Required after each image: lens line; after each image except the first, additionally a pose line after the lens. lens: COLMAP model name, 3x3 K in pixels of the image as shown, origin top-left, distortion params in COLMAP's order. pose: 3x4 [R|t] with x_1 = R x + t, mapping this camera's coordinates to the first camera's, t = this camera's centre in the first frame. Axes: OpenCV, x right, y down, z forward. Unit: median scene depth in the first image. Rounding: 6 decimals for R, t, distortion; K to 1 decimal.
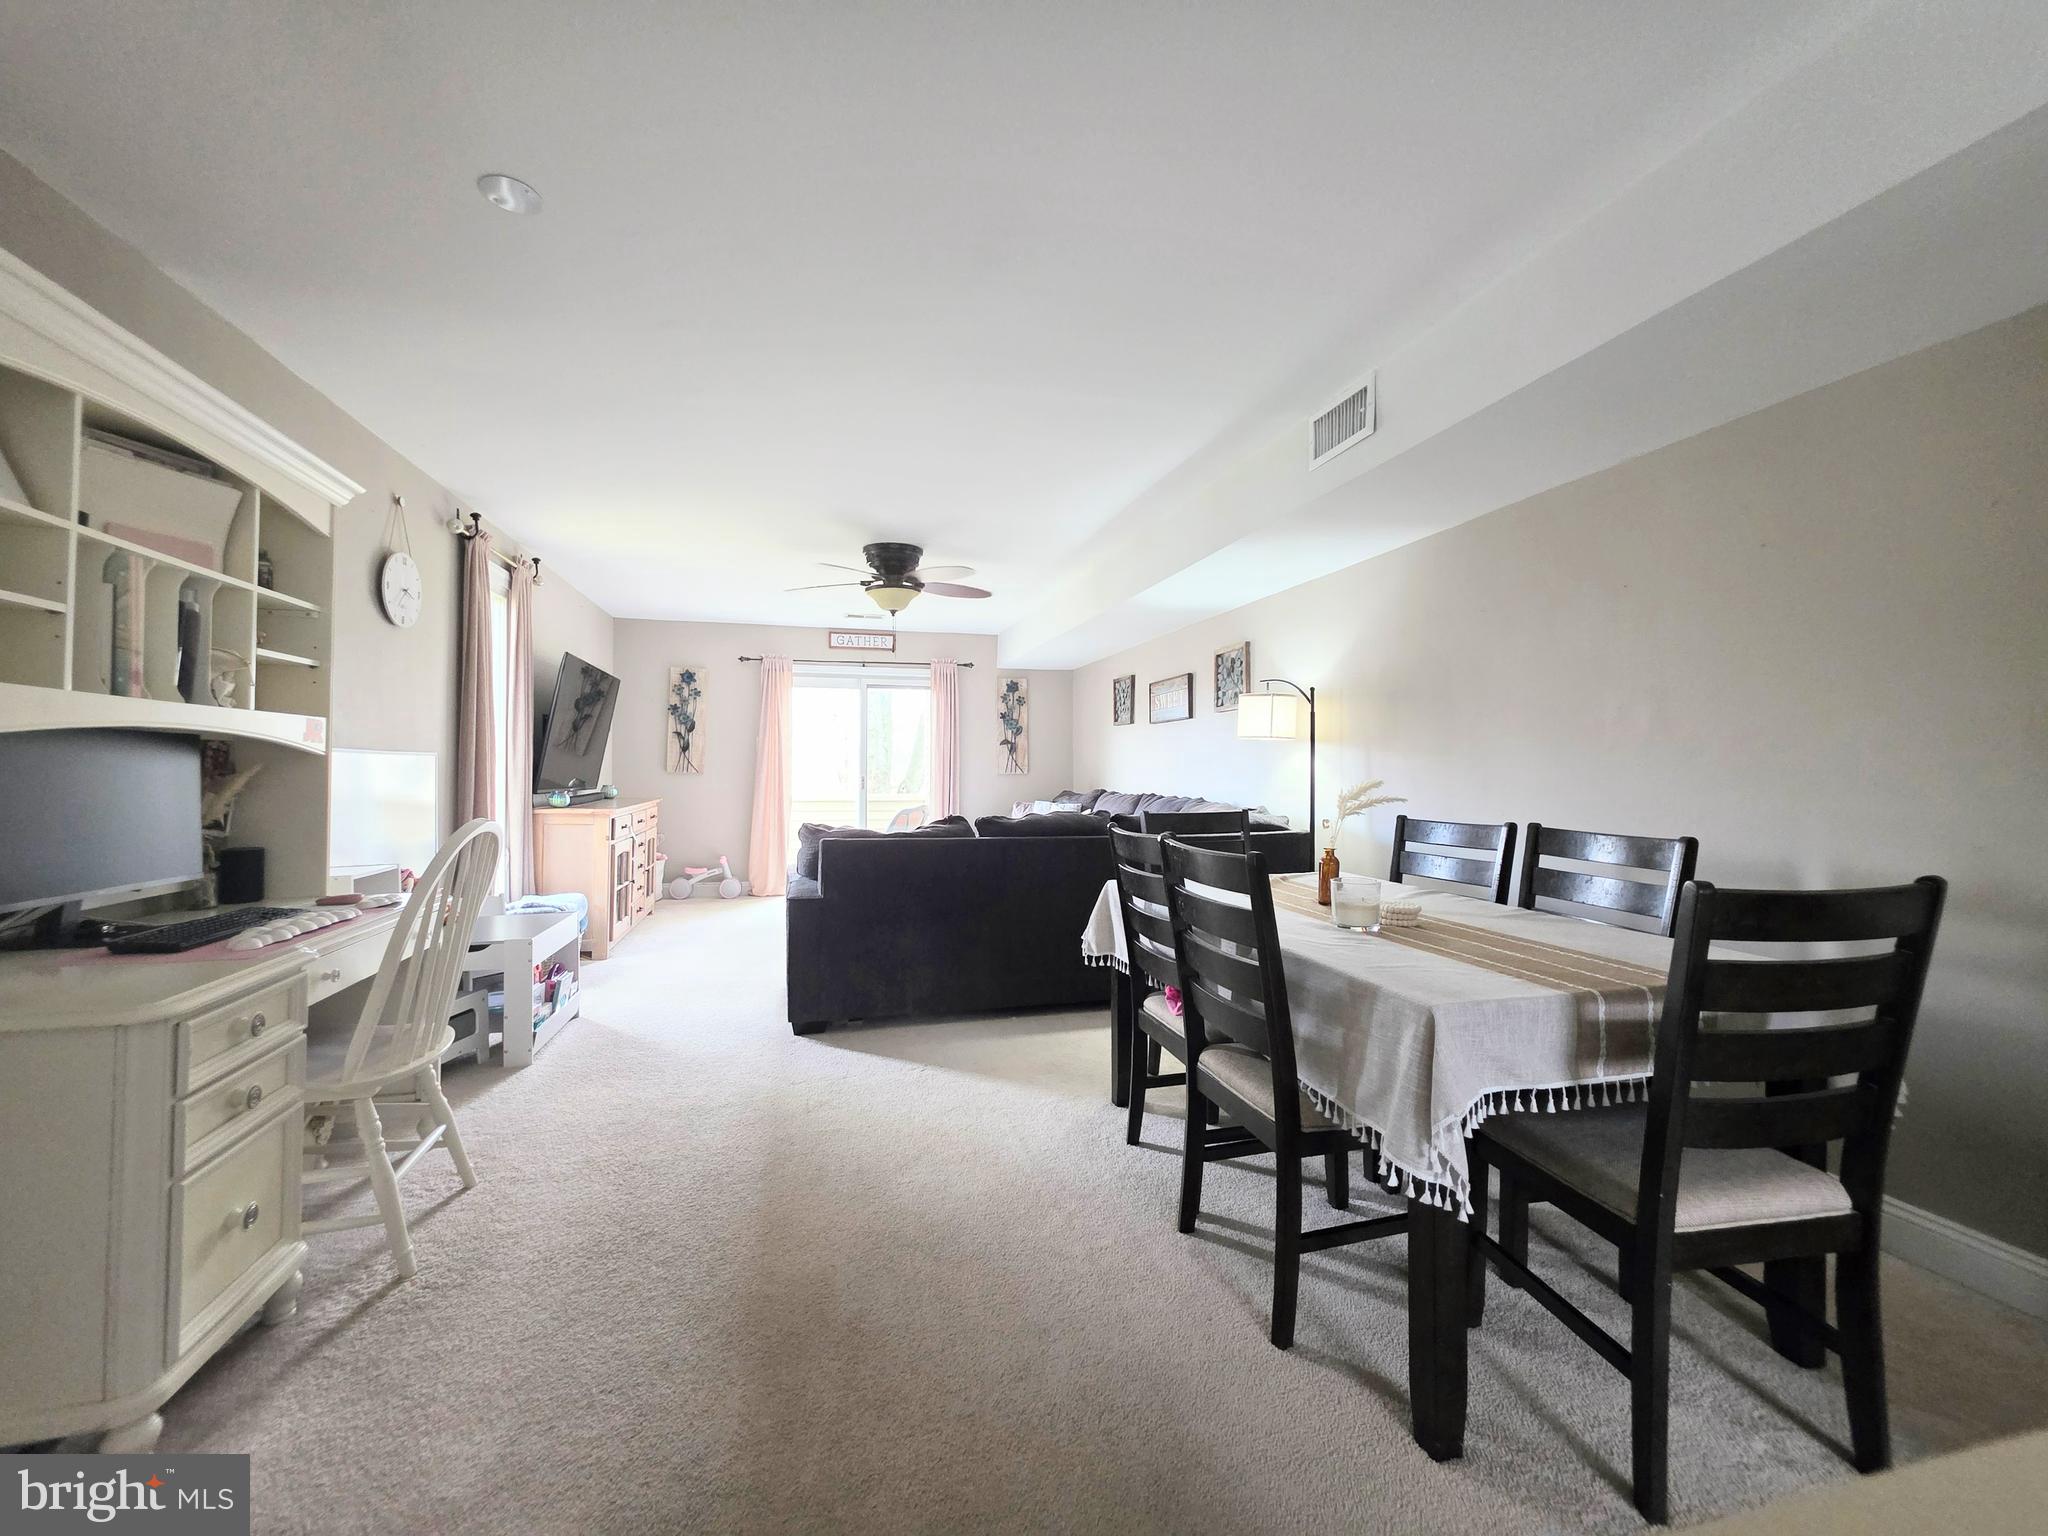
lens RADIAL K [[813.6, 0, 1023.3], [0, 813.6, 755.8], [0, 0, 1]] dist [0.001439, -0.000103]
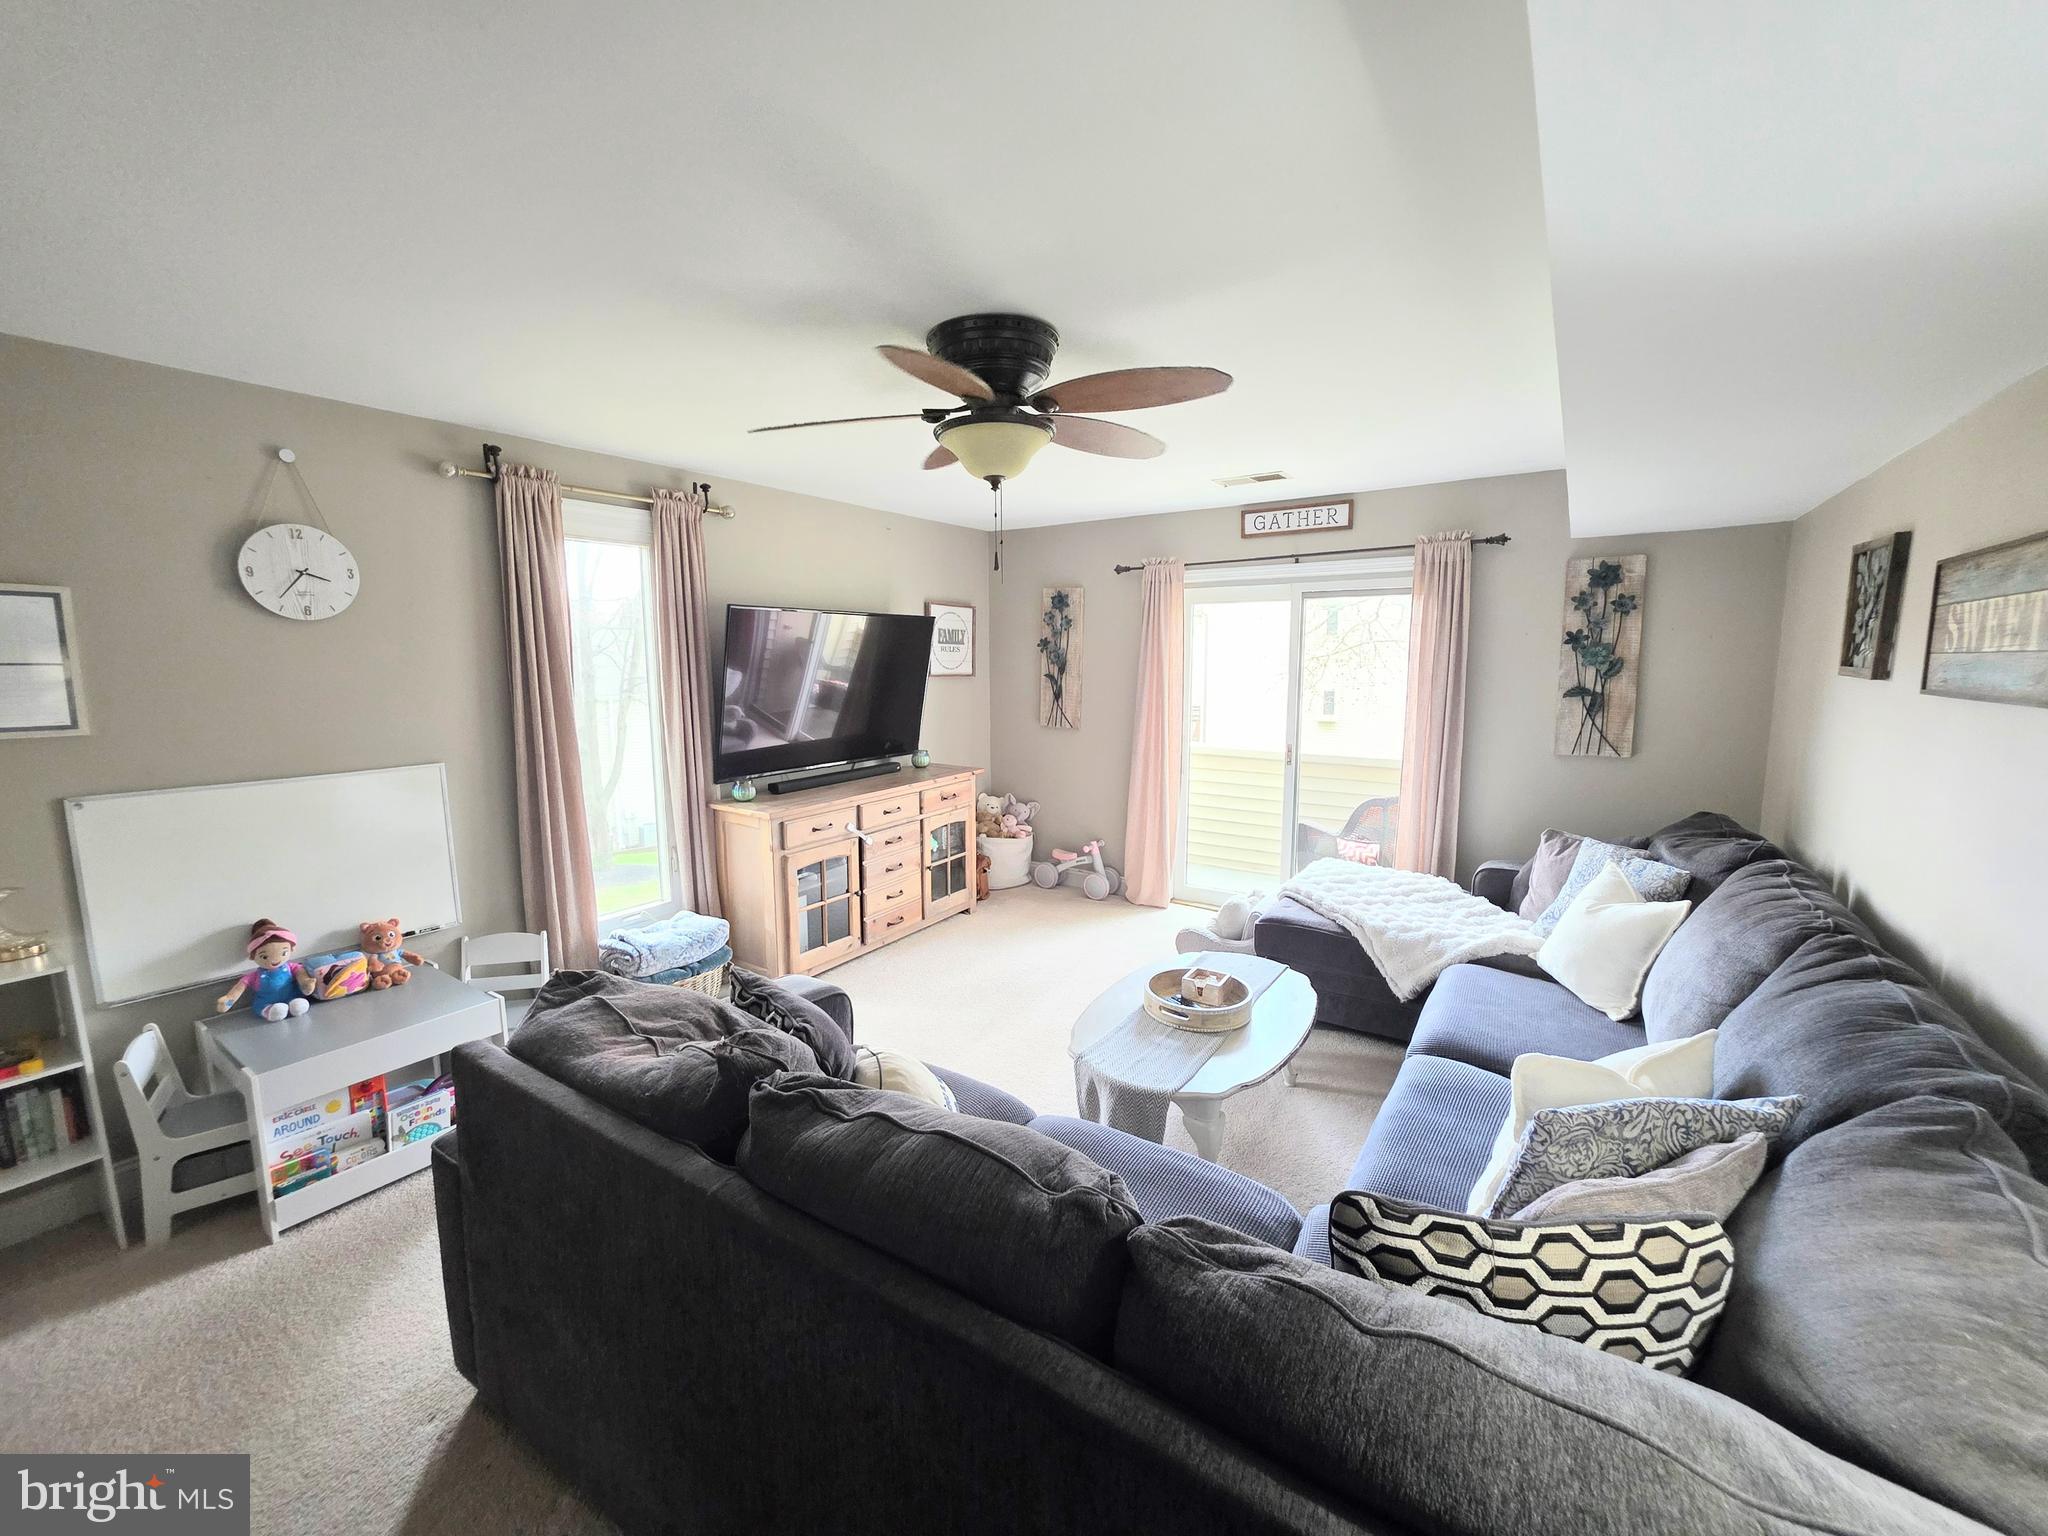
lens RADIAL K [[813.6, 0, 1023.3], [0, 813.6, 755.8], [0, 0, 1]] dist [0.001439, -0.000103]
pose [[0.660133, 0.087706, -0.746010, 0.140368], [0.019944, 0.990763, 0.134129, -0.056318], [0.750884, -0.103422, 0.652286, 0.467723]]
